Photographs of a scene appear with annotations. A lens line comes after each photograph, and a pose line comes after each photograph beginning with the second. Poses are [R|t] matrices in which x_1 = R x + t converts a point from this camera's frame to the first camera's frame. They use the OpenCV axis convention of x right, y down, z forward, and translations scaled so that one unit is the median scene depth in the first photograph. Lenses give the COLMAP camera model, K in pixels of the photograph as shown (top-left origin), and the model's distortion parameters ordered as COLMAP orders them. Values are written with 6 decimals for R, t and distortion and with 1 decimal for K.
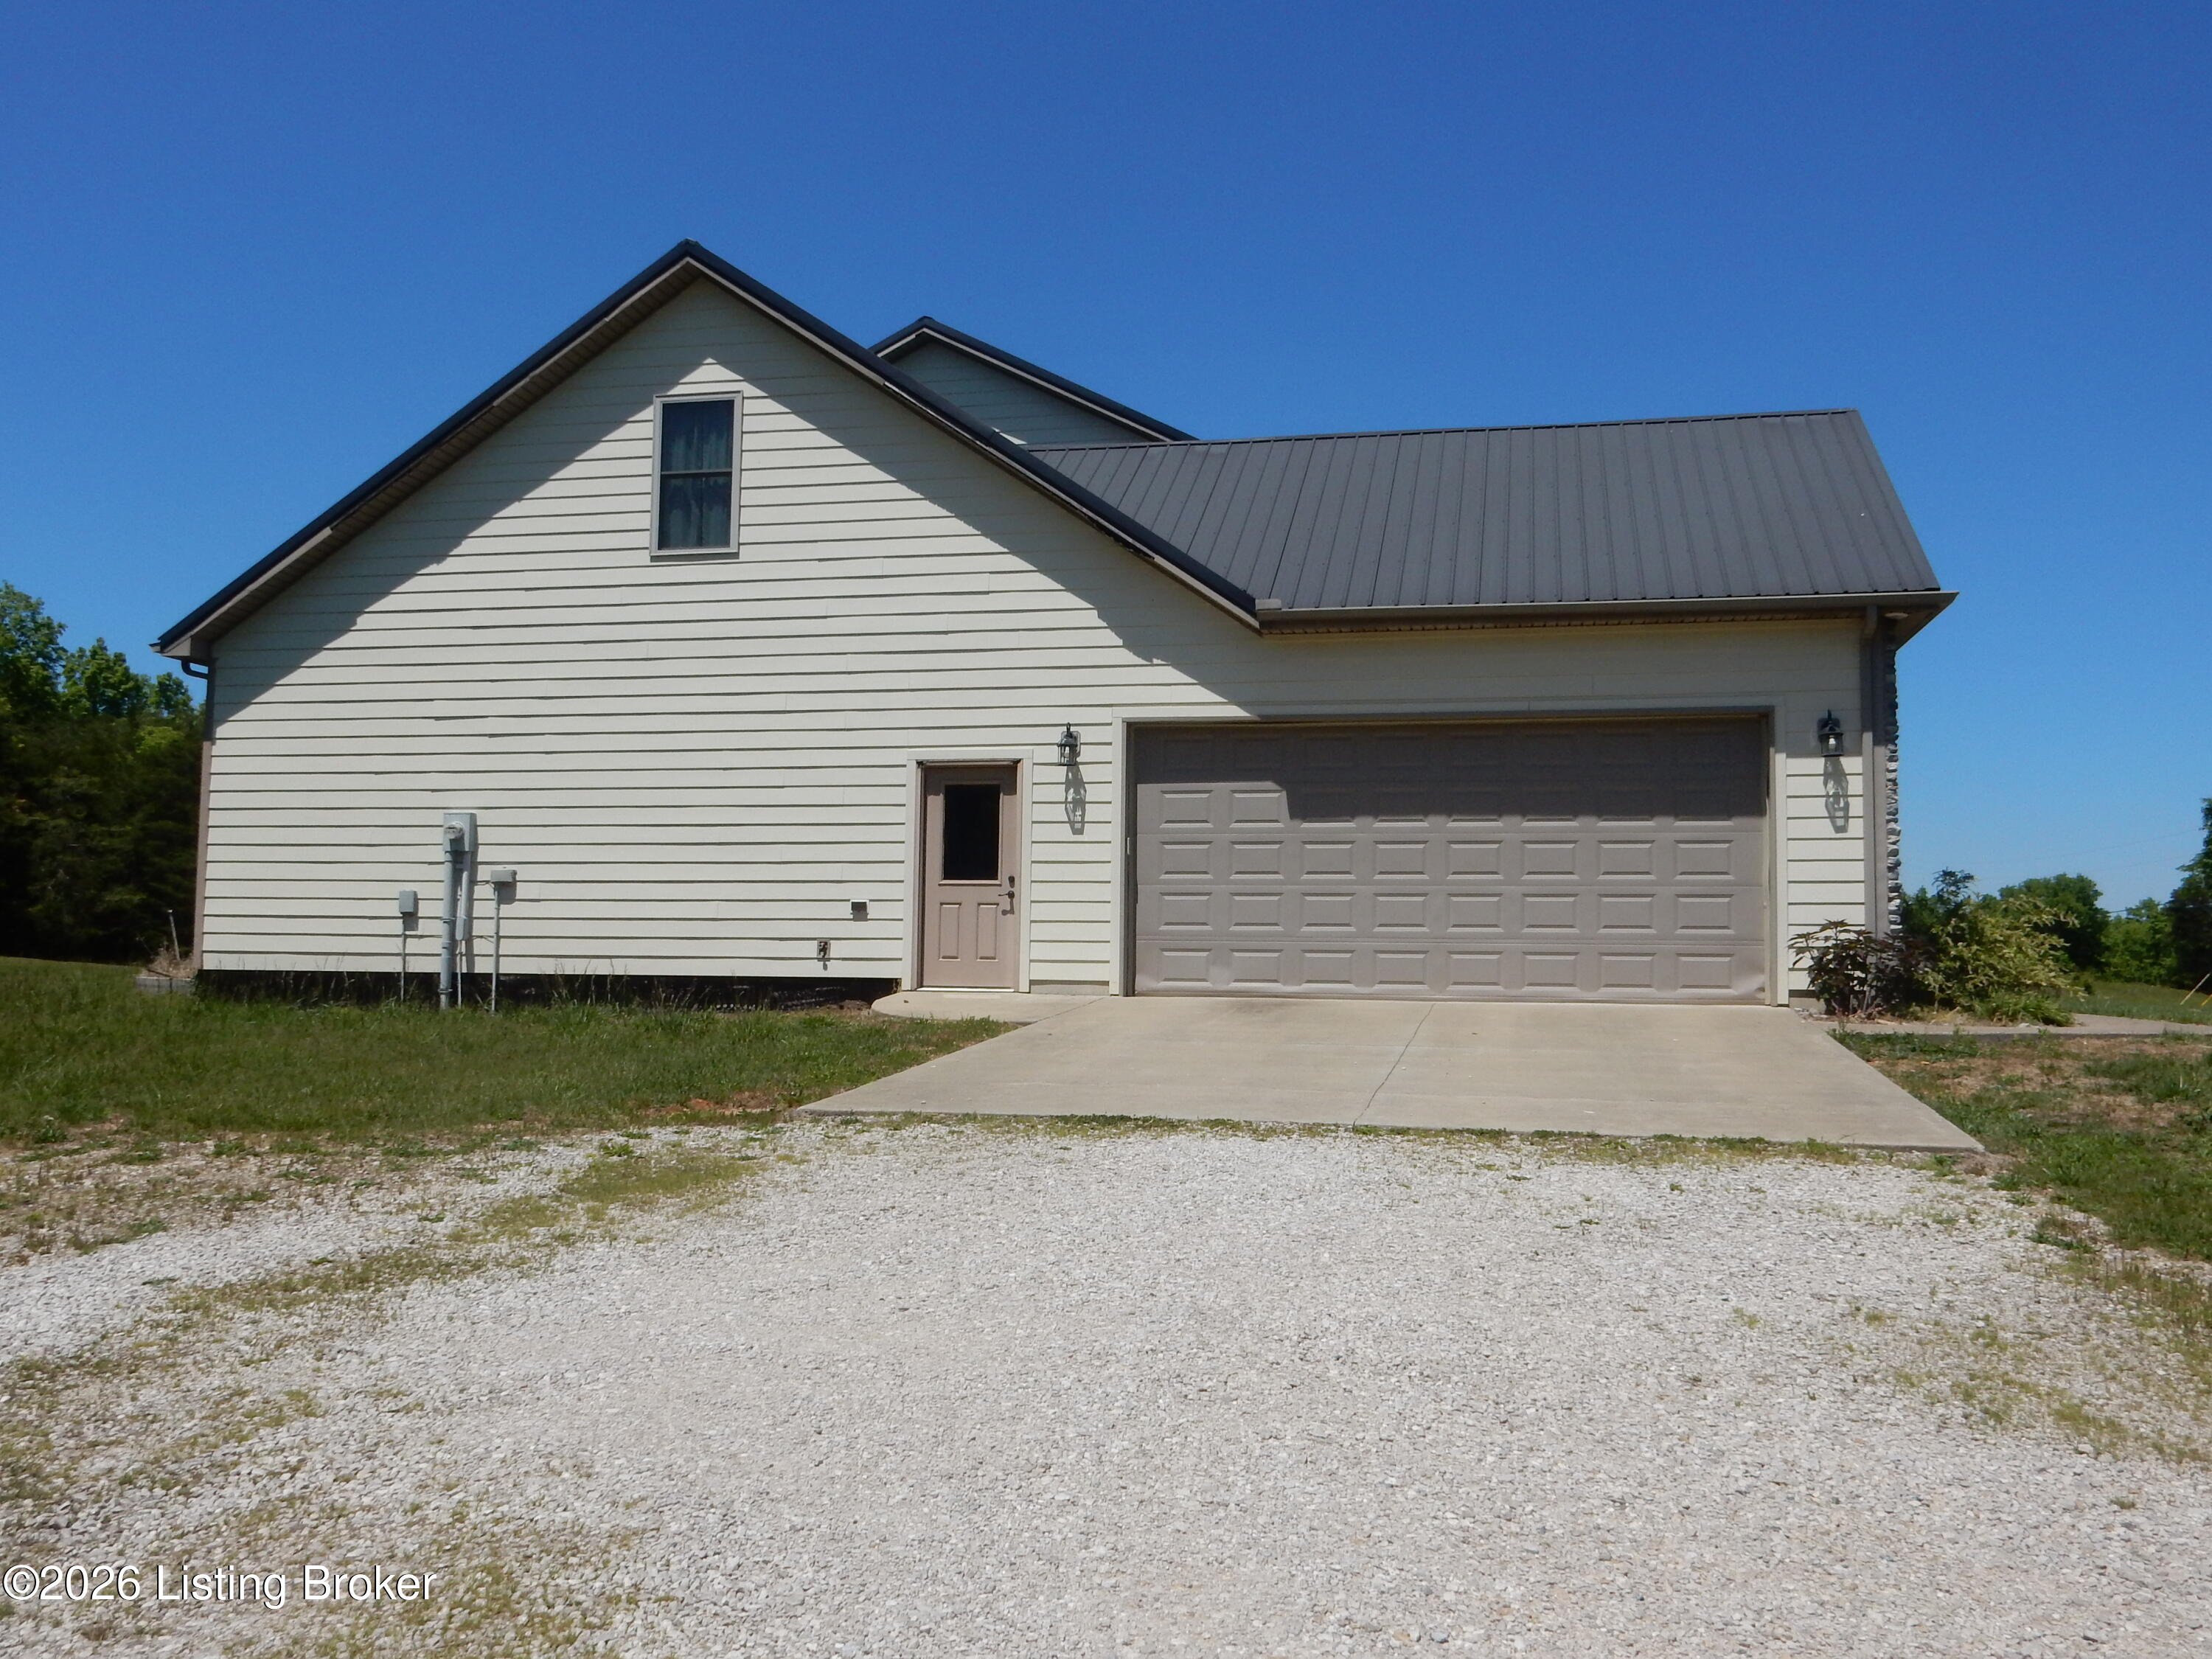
lens RADIAL K [[1926.8, 0, 1106.0], [0, 1926.8, 829.5], [0, 0, 1]] dist [-0.007970, -0.002676]
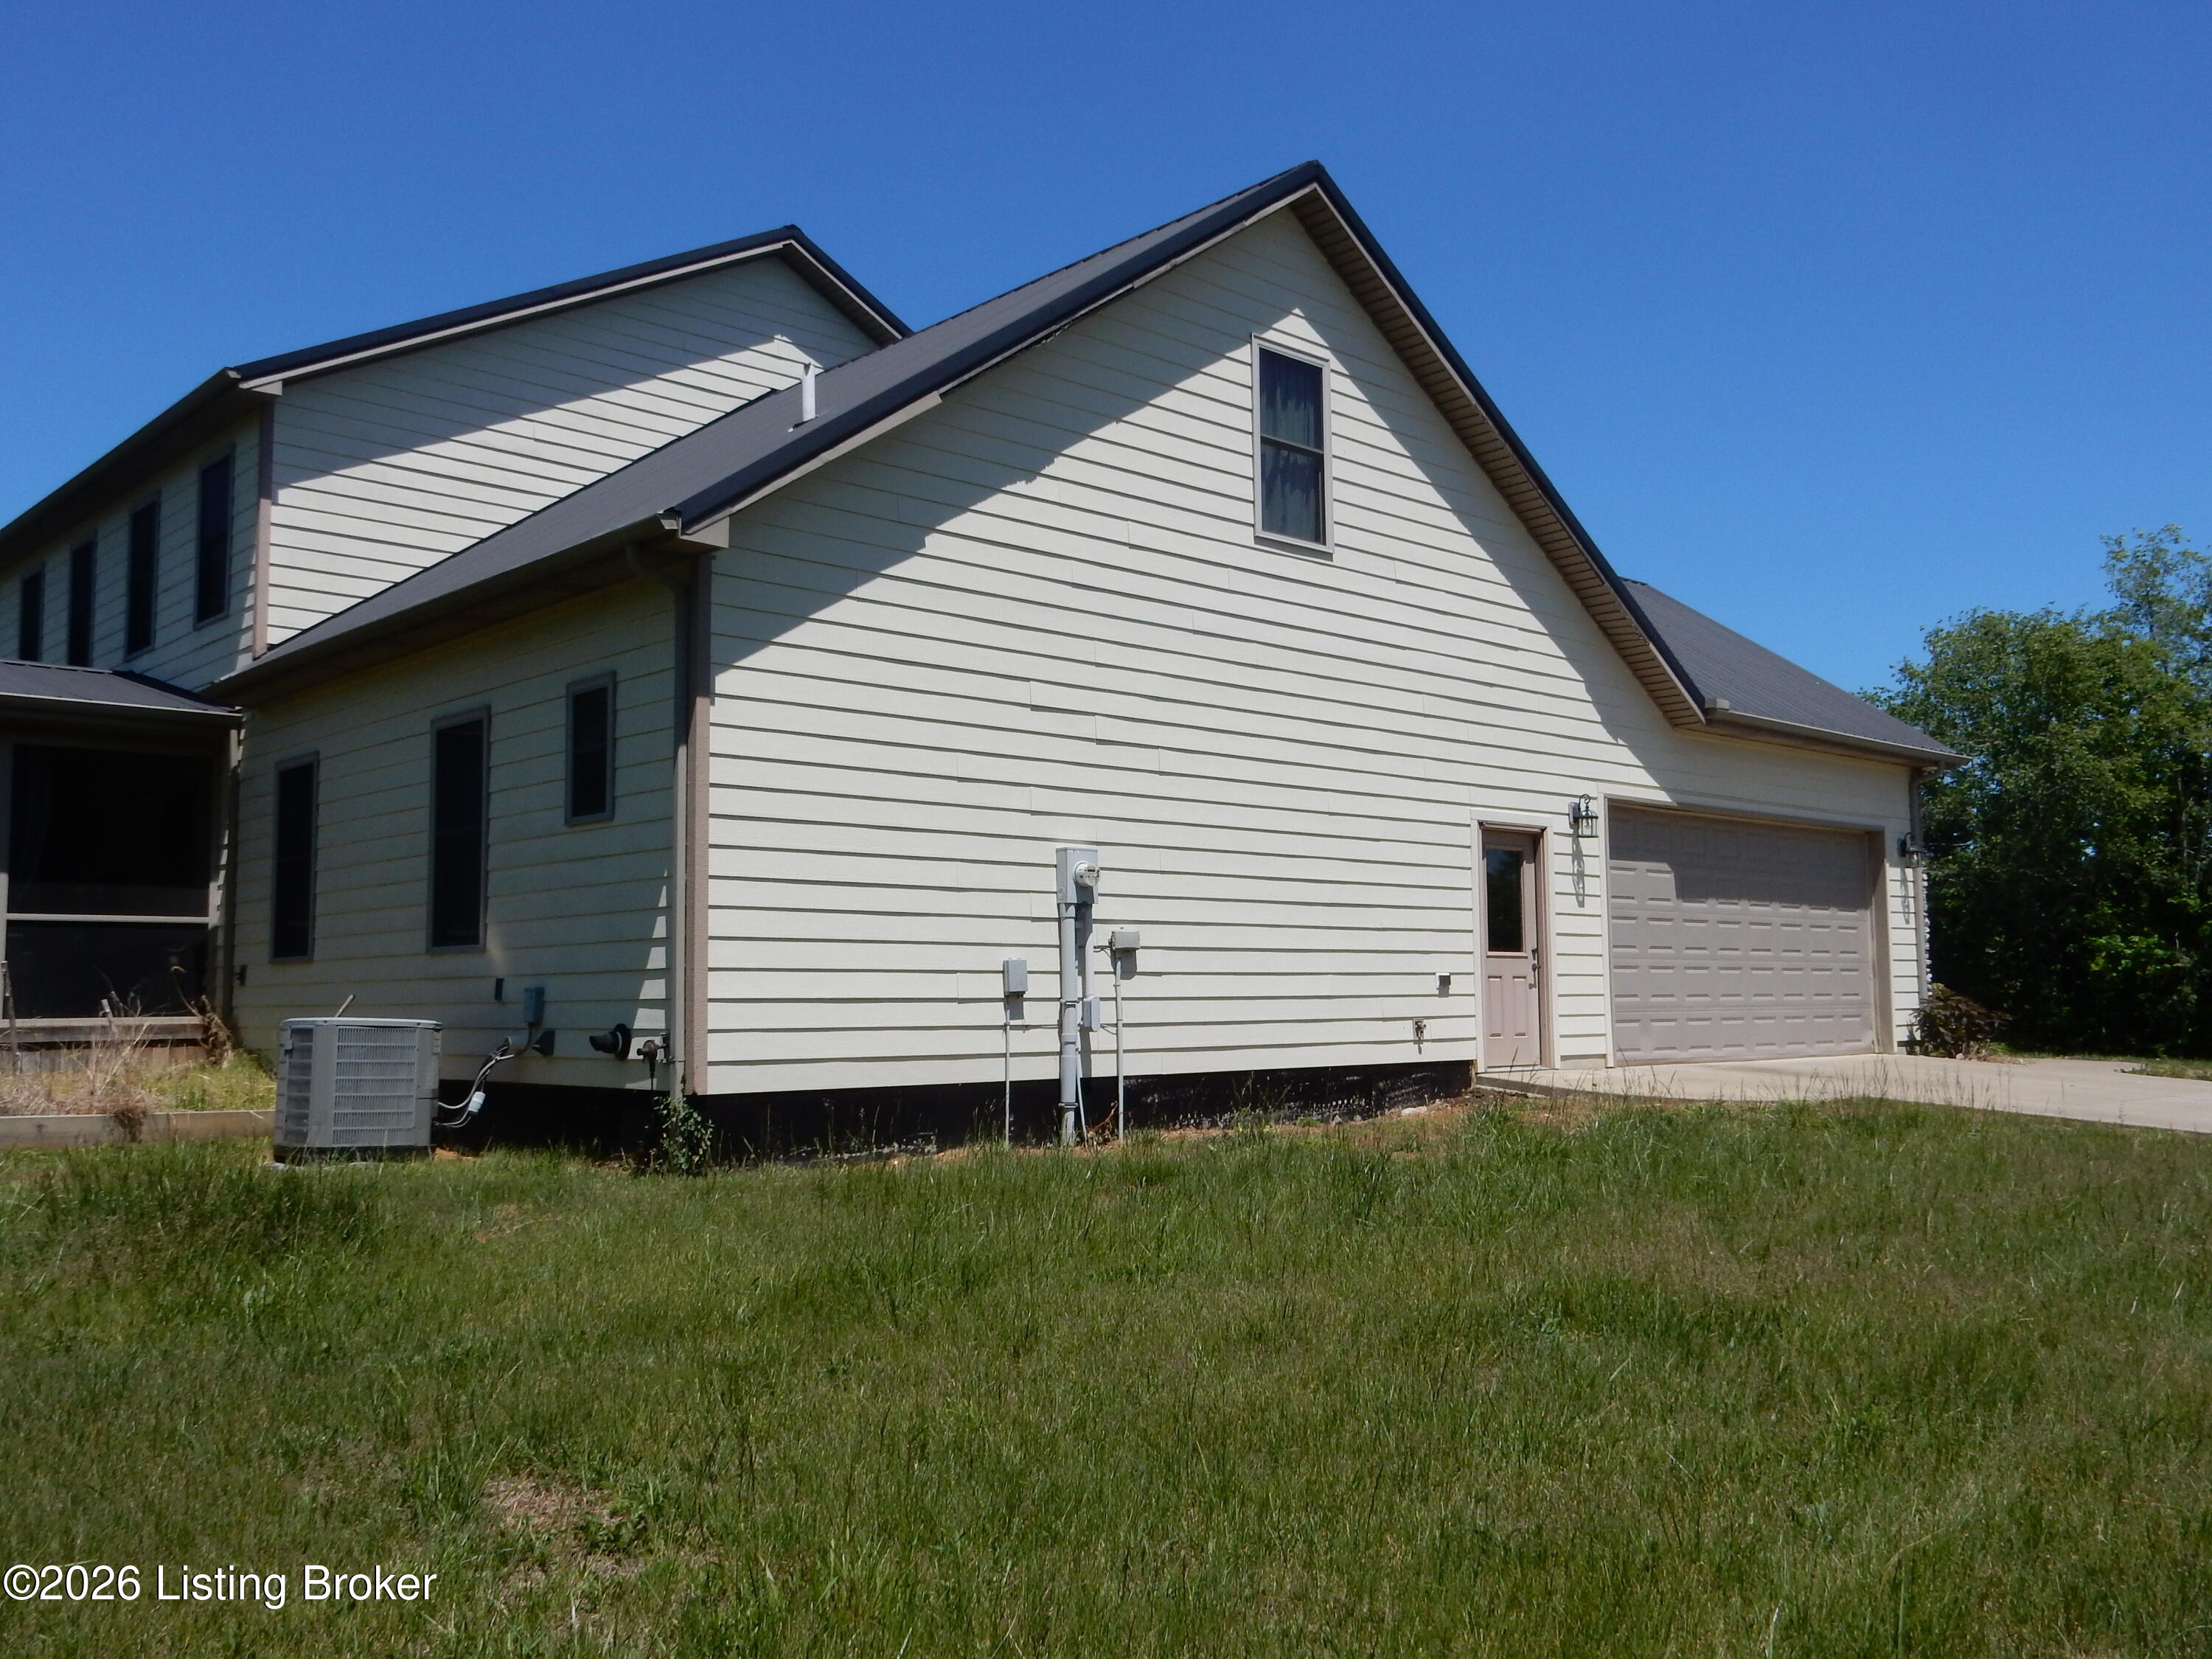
lens RADIAL K [[1926.8, 0, 1106.0], [0, 1926.8, 829.5], [0, 0, 1]] dist [-0.007970, -0.002676]
pose [[0.565794, 0.056663, 0.822597, -0.914249], [-0.046048, 0.998250, -0.037090, 0.010061], [-0.823260, -0.016894, 0.567413, 0.601032]]
